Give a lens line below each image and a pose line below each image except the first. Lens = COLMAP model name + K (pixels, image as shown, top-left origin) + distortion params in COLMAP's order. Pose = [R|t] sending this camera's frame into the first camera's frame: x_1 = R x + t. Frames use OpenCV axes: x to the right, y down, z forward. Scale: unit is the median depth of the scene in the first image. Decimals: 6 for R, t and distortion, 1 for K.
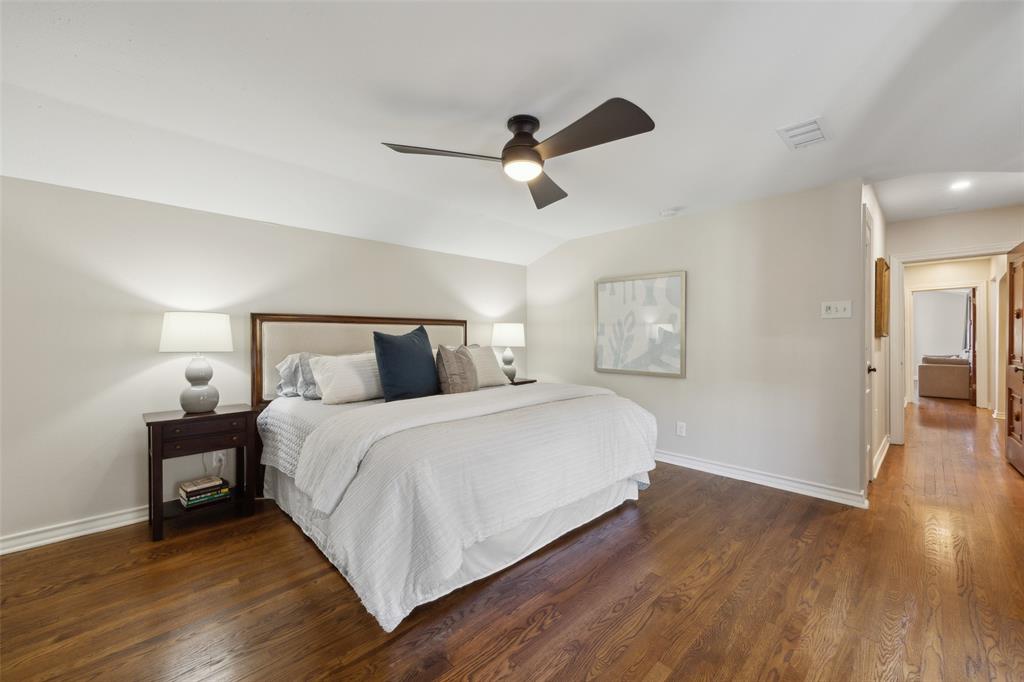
lens RADIAL K [[400.3, 0, 515.9], [0, 400.3, 338.3], [0, 0, 1]] dist [-0.000239, 0.000230]
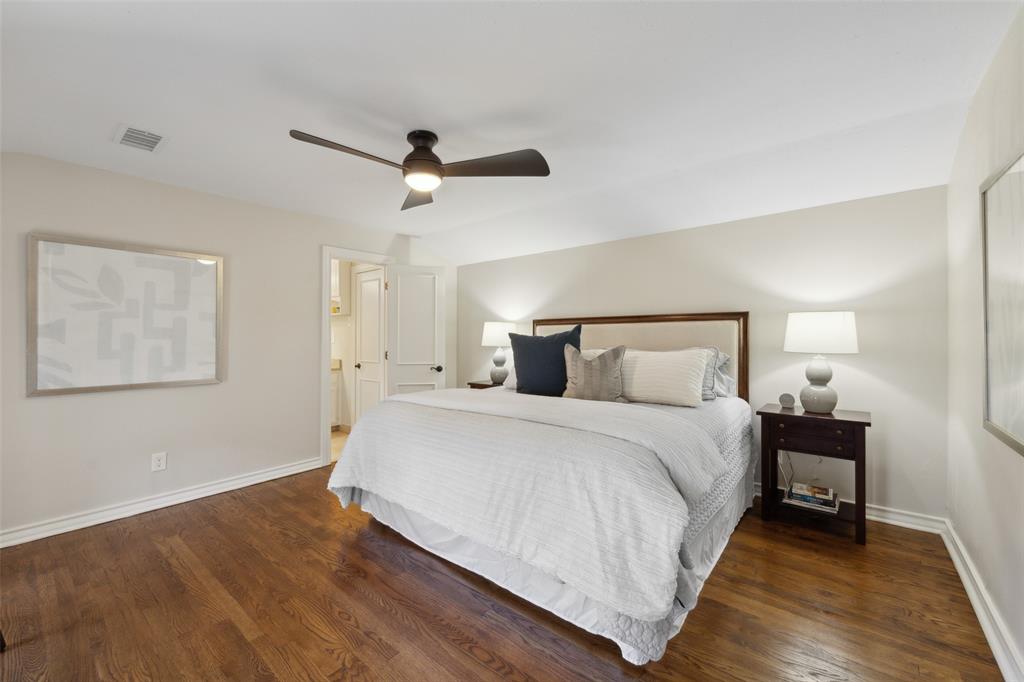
lens RADIAL K [[406.9, 0, 512.0], [0, 406.9, 341.0], [0, 0, 1]] dist [-0.002785, -0.000198]
pose [[0.113661, 0.005884, -0.993502, 0.519605], [0.000080, 0.999982, 0.005931, 0.001193], [0.993520, -0.000754, 0.113659, 0.526288]]
